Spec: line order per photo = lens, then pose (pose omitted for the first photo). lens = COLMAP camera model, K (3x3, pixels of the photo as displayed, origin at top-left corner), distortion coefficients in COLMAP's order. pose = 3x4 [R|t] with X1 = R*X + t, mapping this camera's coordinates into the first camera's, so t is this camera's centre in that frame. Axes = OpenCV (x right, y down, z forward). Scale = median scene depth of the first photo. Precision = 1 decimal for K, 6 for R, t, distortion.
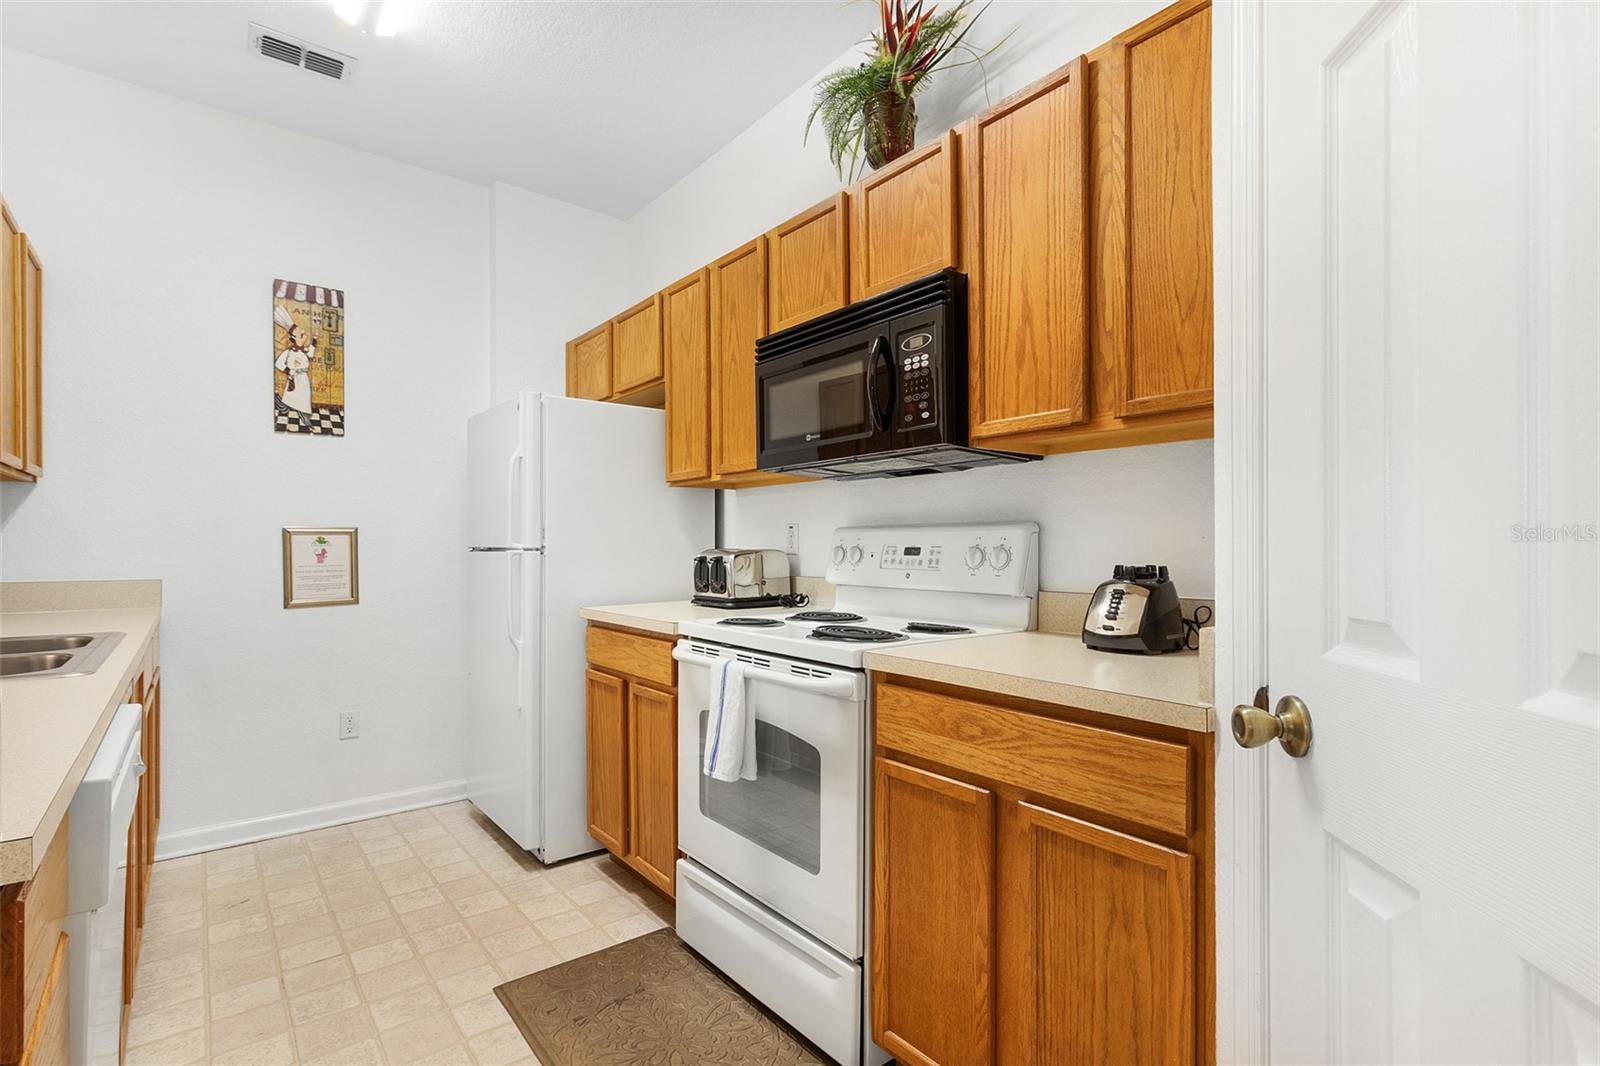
lens RADIAL K [[757.4, 0, 807.1], [0, 757.4, 544.4], [0, 0, 1]] dist [-0.001711, -0.000319]
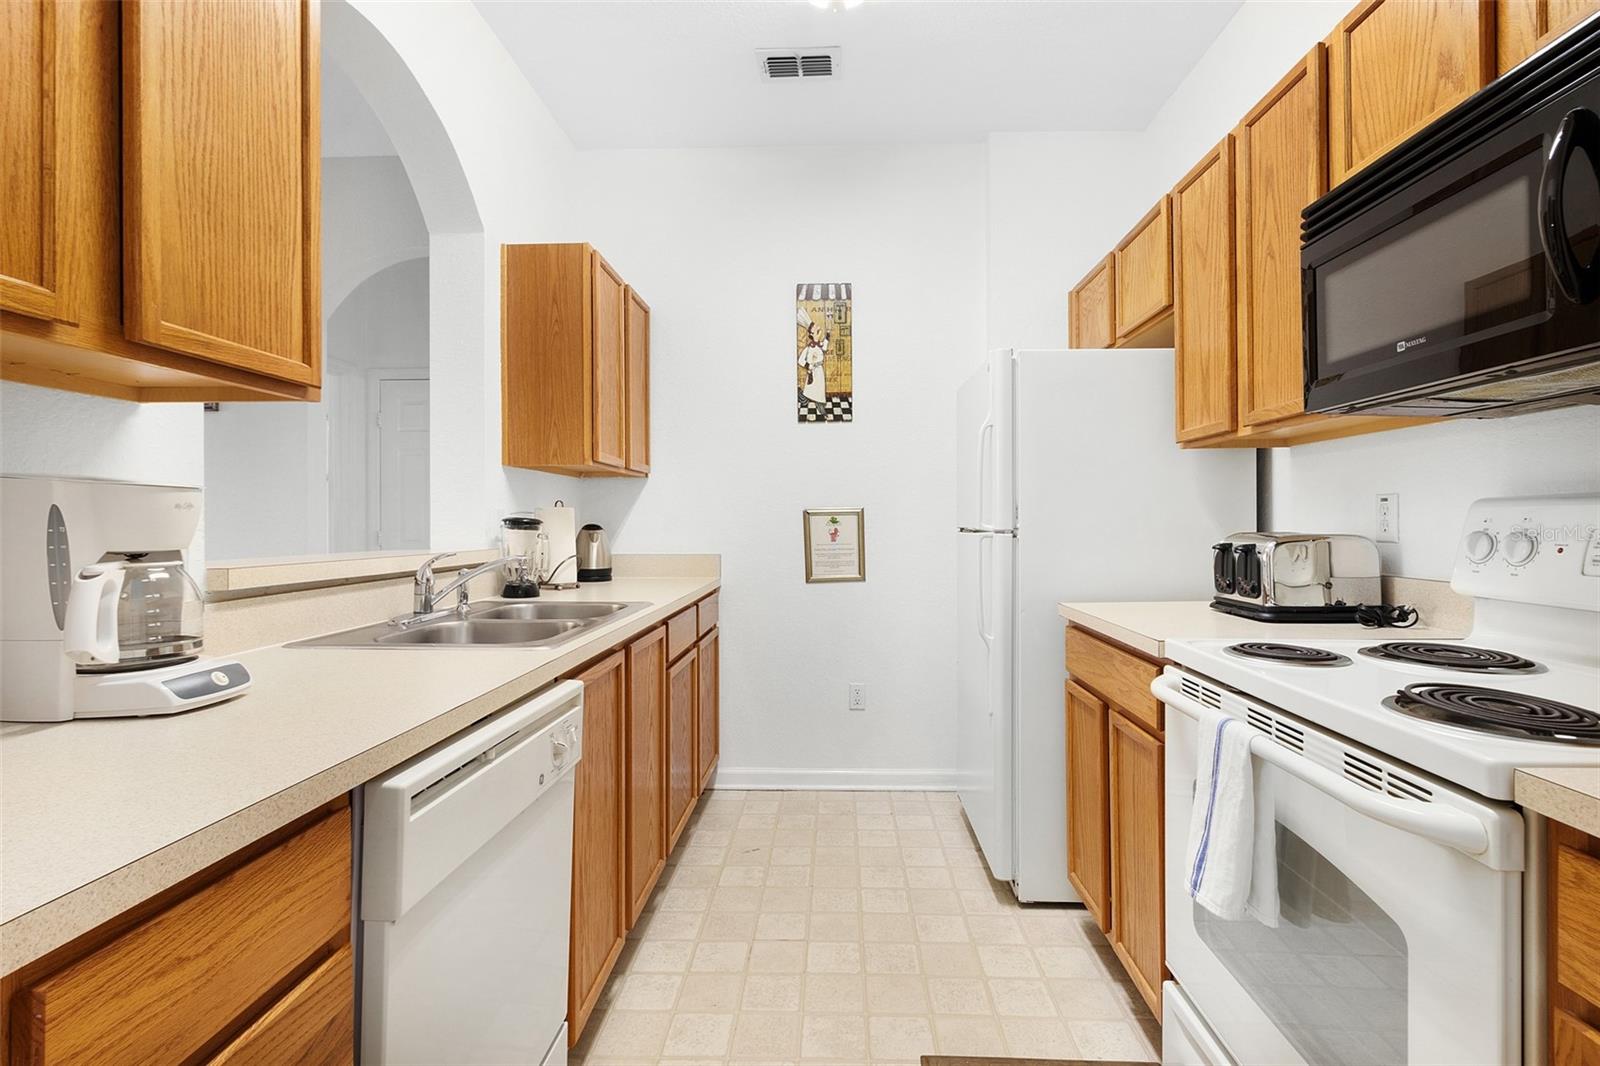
lens RADIAL K [[750.4, 0, 804.2], [0, 750.4, 520.4], [0, 0, 1]] dist [0.000510, 0.000754]
pose [[0.754018, -0.002417, -0.656850, 0.026748], [0.003904, 0.999992, 0.000801, -0.007660], [0.656843, -0.003168, 0.754021, 0.205096]]
